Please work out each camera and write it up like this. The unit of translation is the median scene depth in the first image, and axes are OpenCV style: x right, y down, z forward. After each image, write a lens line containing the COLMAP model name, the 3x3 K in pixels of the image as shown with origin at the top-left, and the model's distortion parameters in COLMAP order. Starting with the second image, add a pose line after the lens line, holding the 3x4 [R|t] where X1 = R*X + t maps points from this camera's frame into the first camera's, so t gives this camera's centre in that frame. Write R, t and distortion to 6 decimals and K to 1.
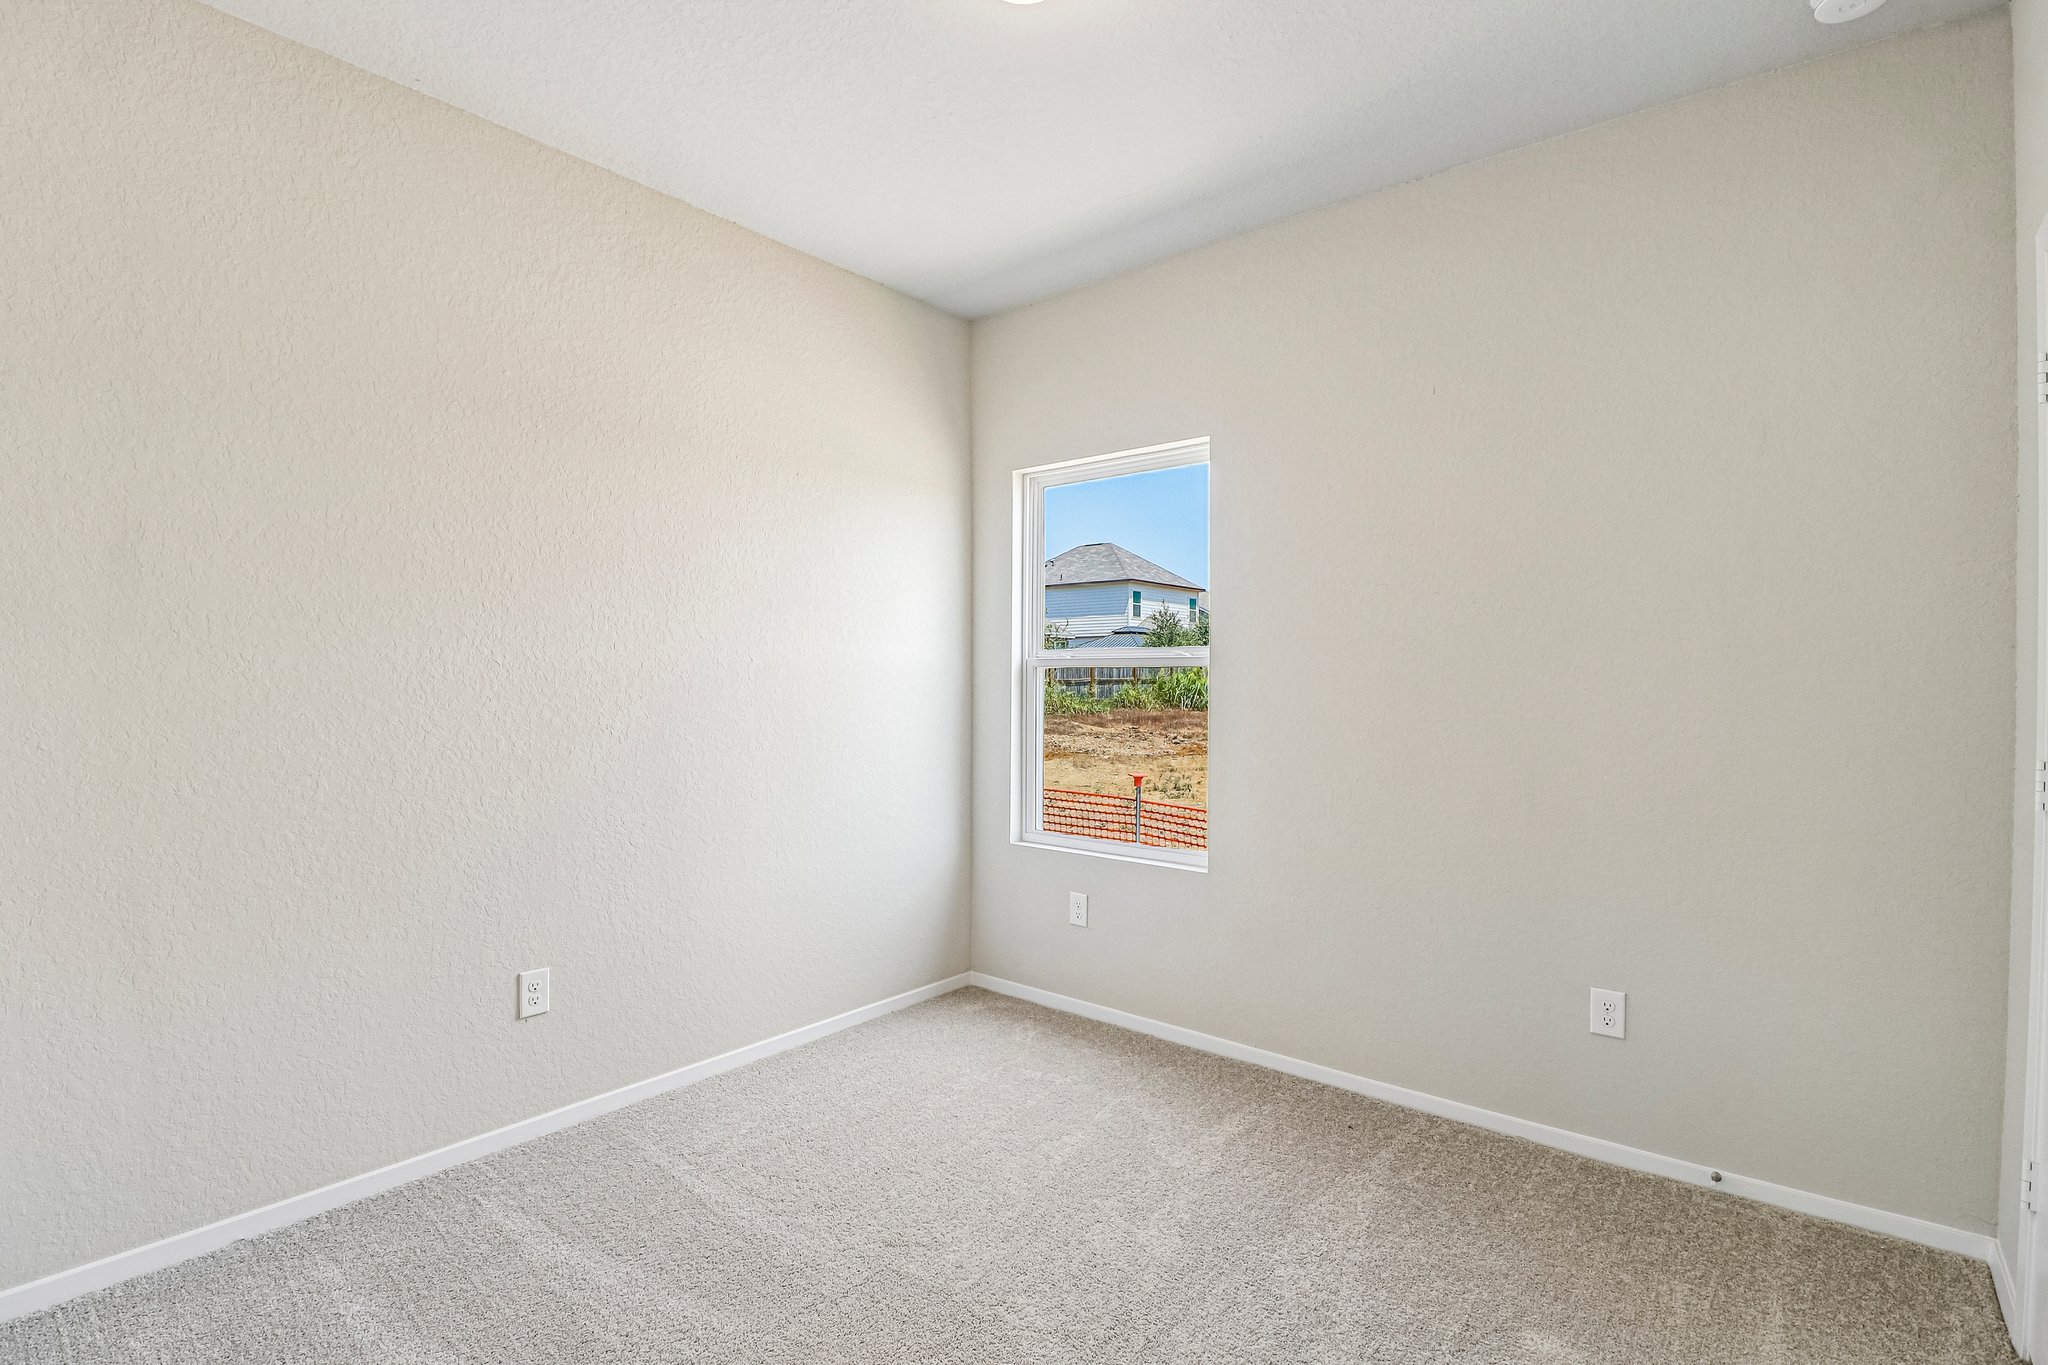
lens RADIAL K [[973.7, 0, 1025.5], [0, 973.7, 683.8], [0, 0, 1]] dist [-0.005435, -0.009924]
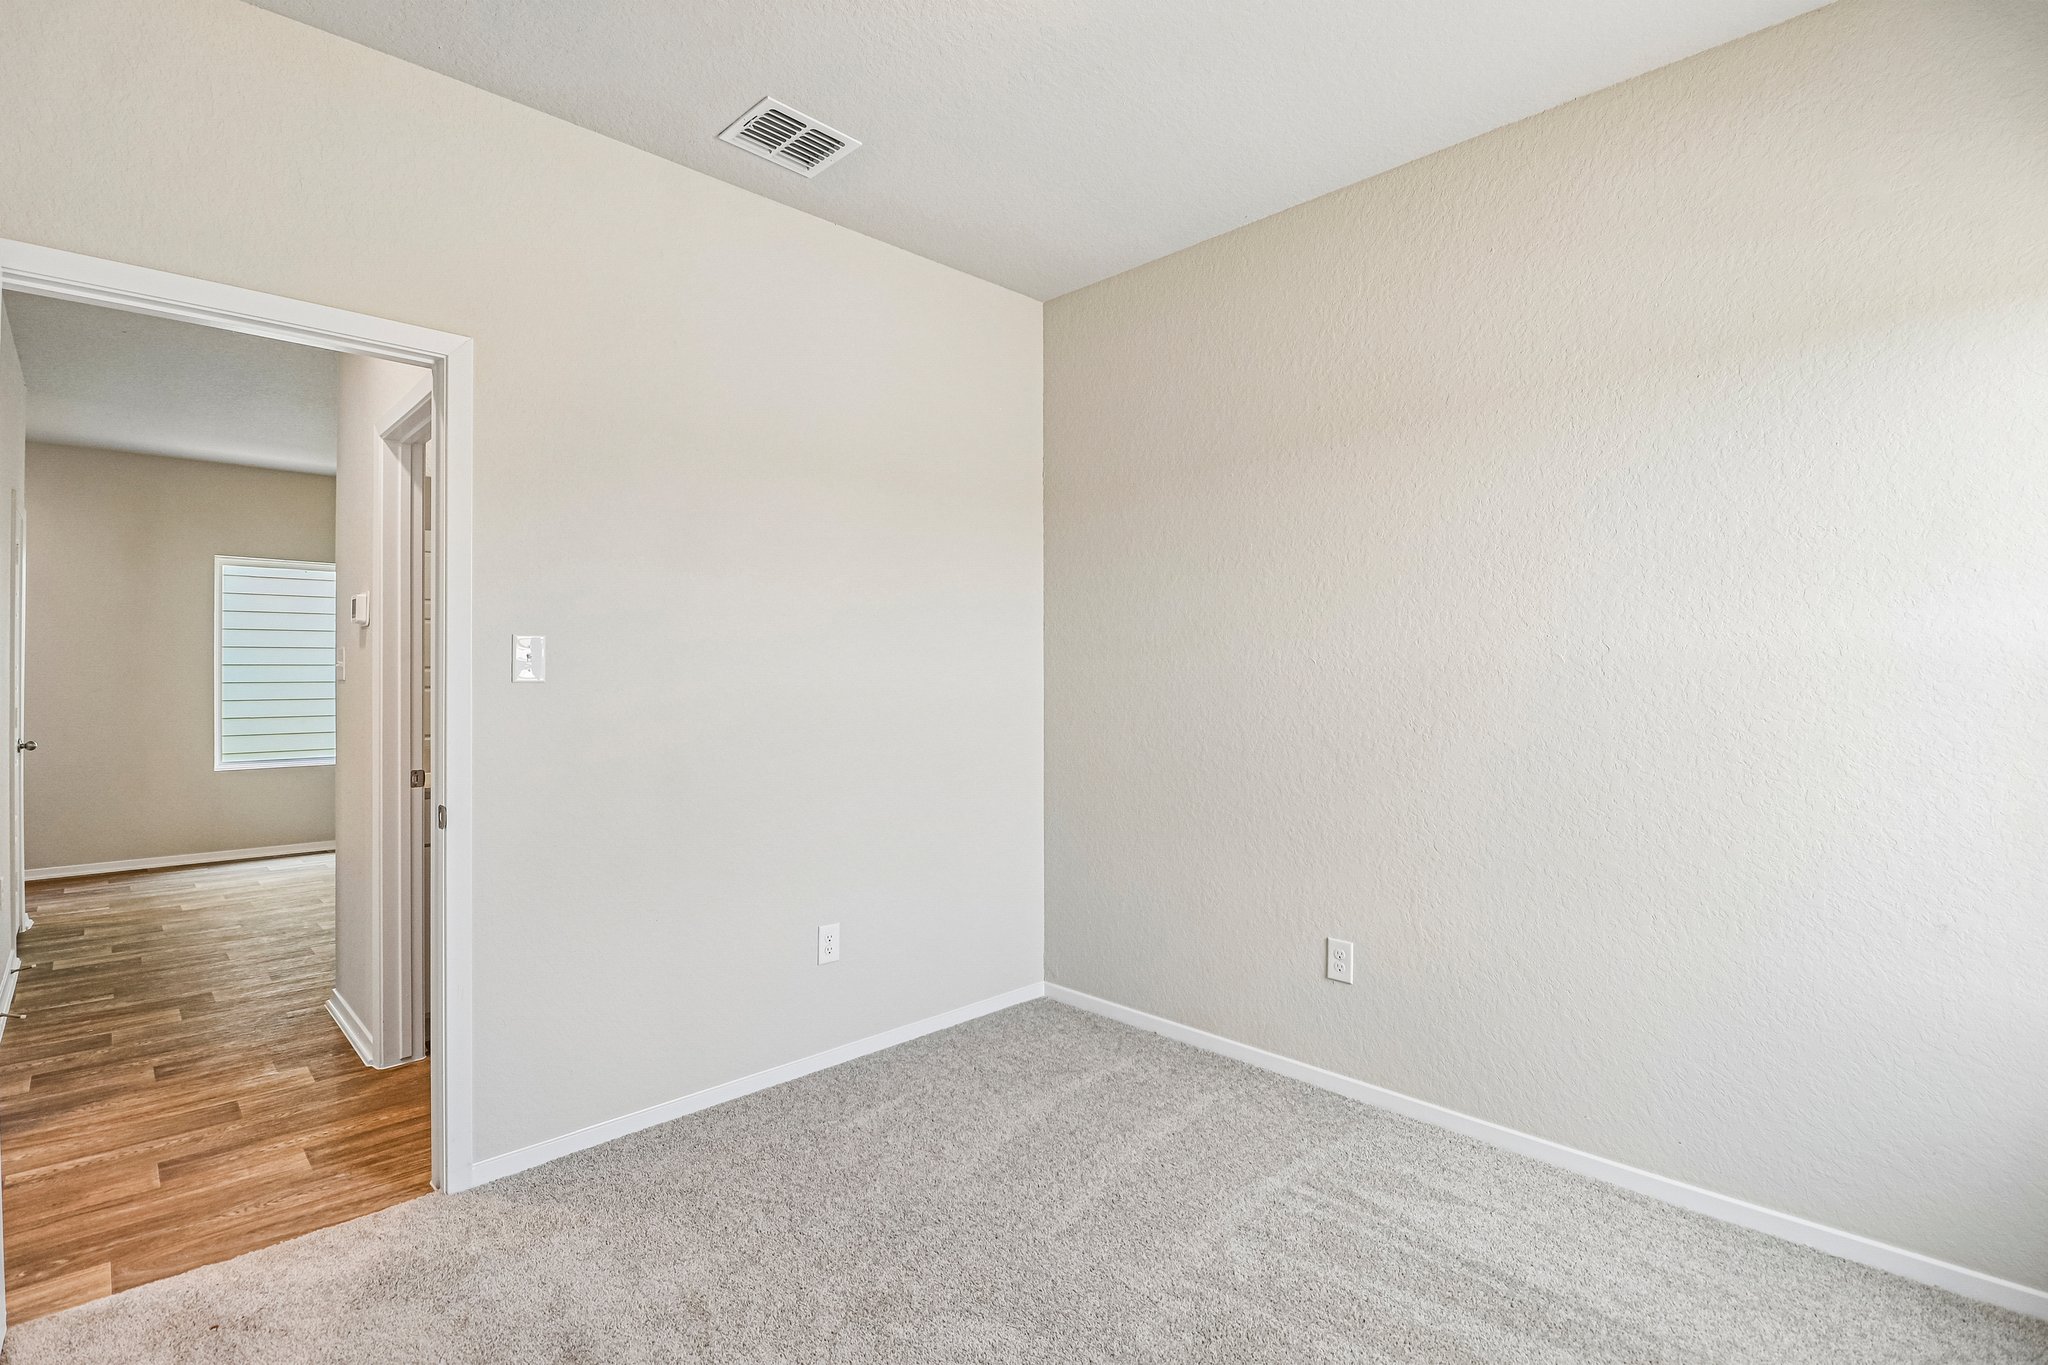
lens RADIAL K [[973.7, 0, 1023.3], [0, 973.7, 678.7], [0, 0, 1]] dist [-0.005435, -0.009924]
pose [[-0.120619, -0.007009, -0.992674, 0.410683], [-0.011430, 0.999919, -0.005672, 0.006322], [0.992633, 0.010662, -0.120690, 0.503154]]
